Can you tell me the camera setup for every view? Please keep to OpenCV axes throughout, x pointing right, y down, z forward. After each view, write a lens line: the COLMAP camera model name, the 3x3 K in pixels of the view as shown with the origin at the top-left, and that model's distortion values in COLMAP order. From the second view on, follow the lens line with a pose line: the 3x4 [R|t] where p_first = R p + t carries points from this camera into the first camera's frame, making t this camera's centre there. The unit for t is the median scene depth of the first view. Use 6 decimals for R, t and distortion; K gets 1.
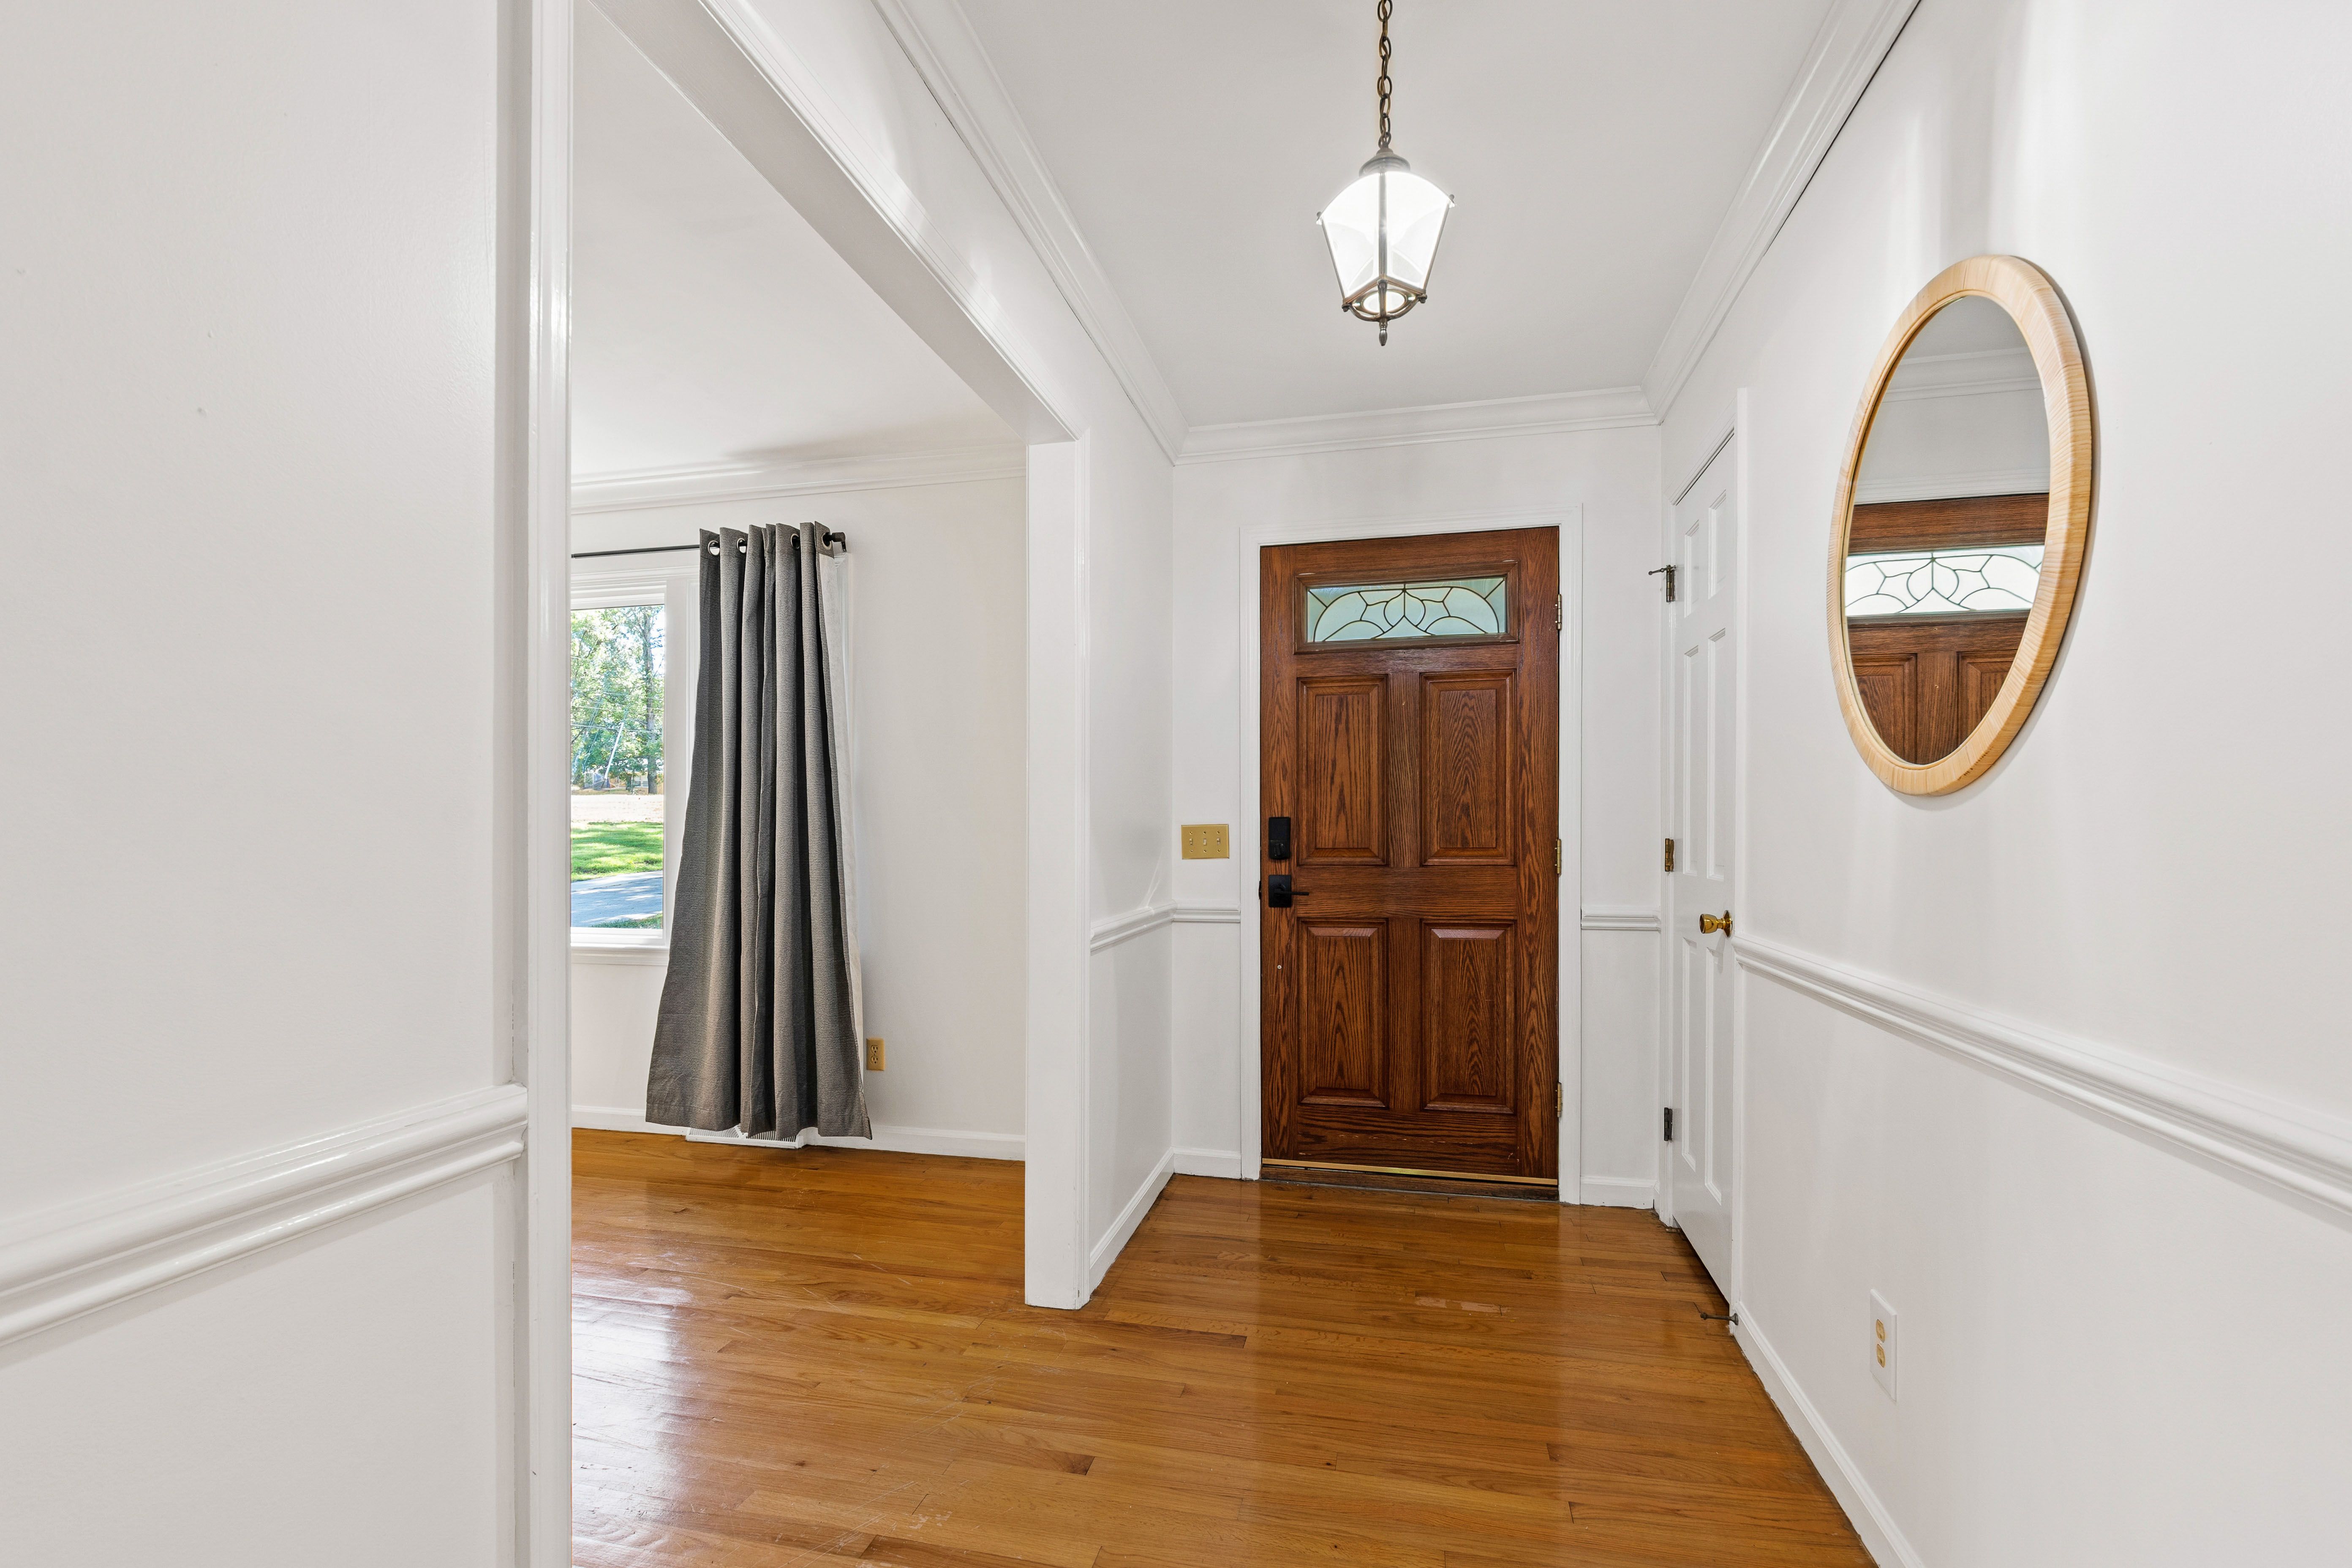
lens RADIAL K [[1053.8, 0, 1173.9], [0, 1053.8, 801.8], [0, 0, 1]] dist [-0.000512, -0.001203]
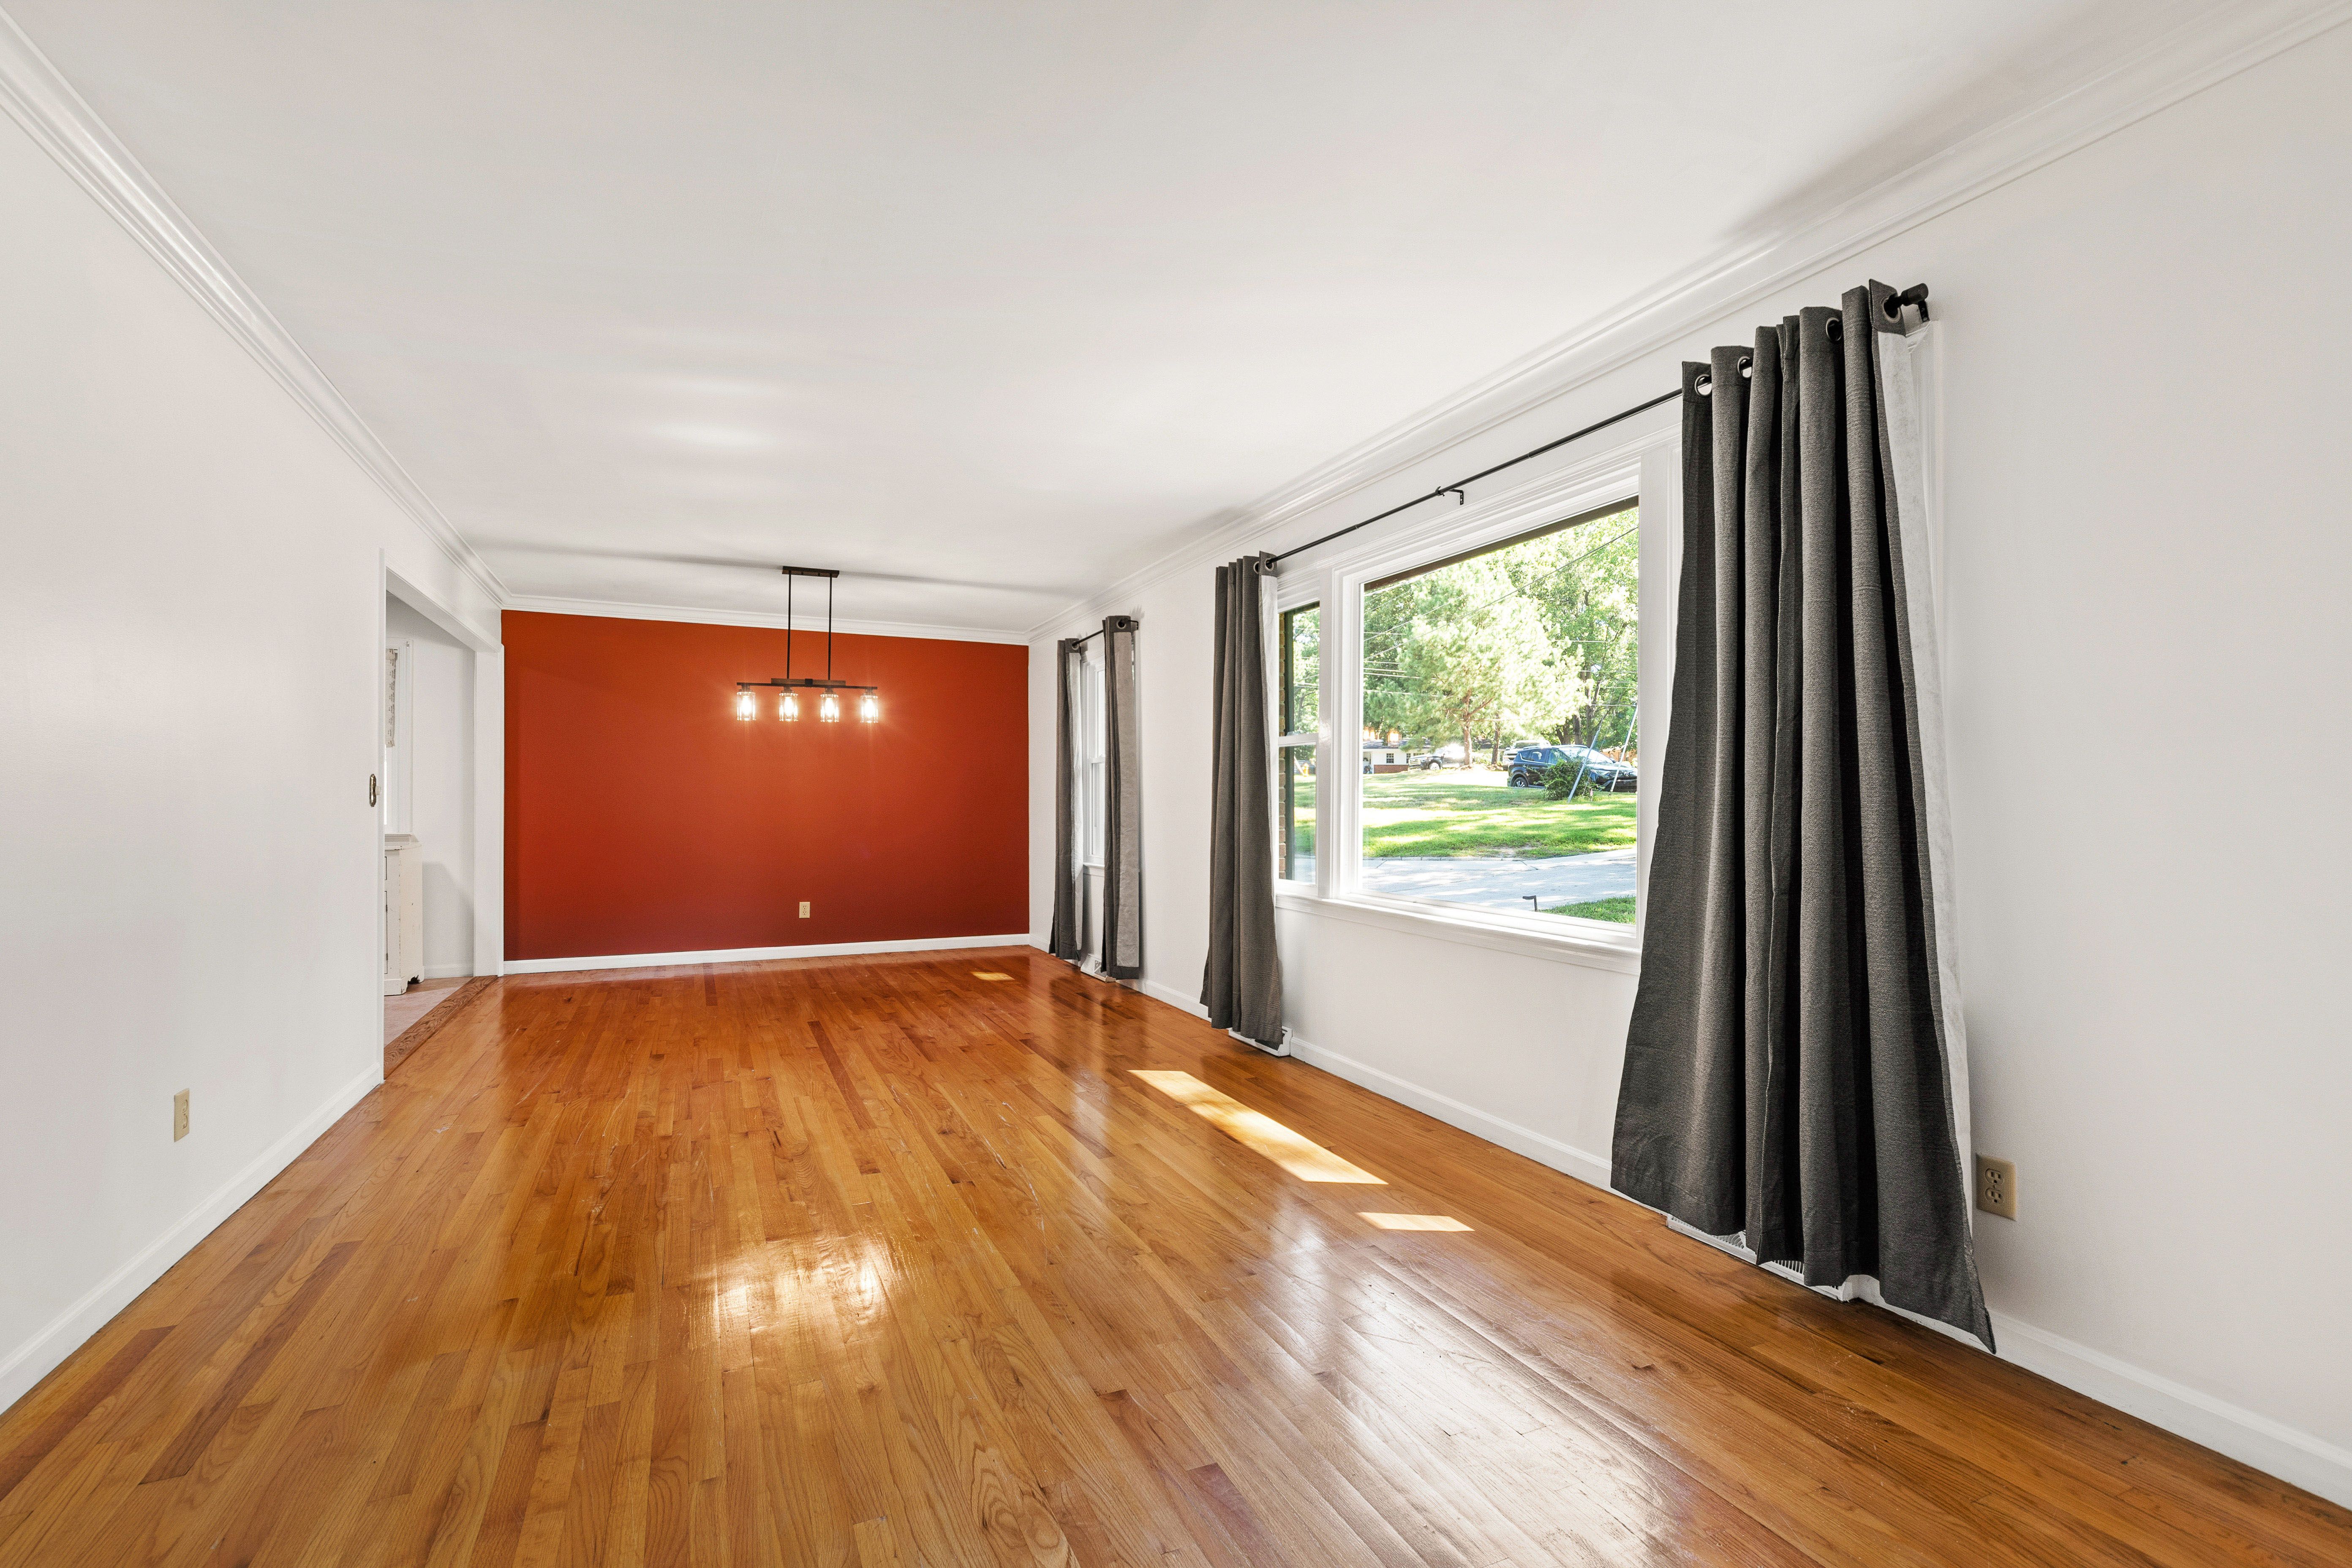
lens RADIAL K [[1037.4, 0, 1171.3], [0, 1037.4, 813.9], [0, 0, 1]] dist [-0.002054, -0.001270]
pose [[0.611134, 0.007420, -0.791493, -0.115751], [0.021603, 0.999427, 0.026049, 0.017049], [0.791233, -0.033019, 0.610623, 0.317973]]
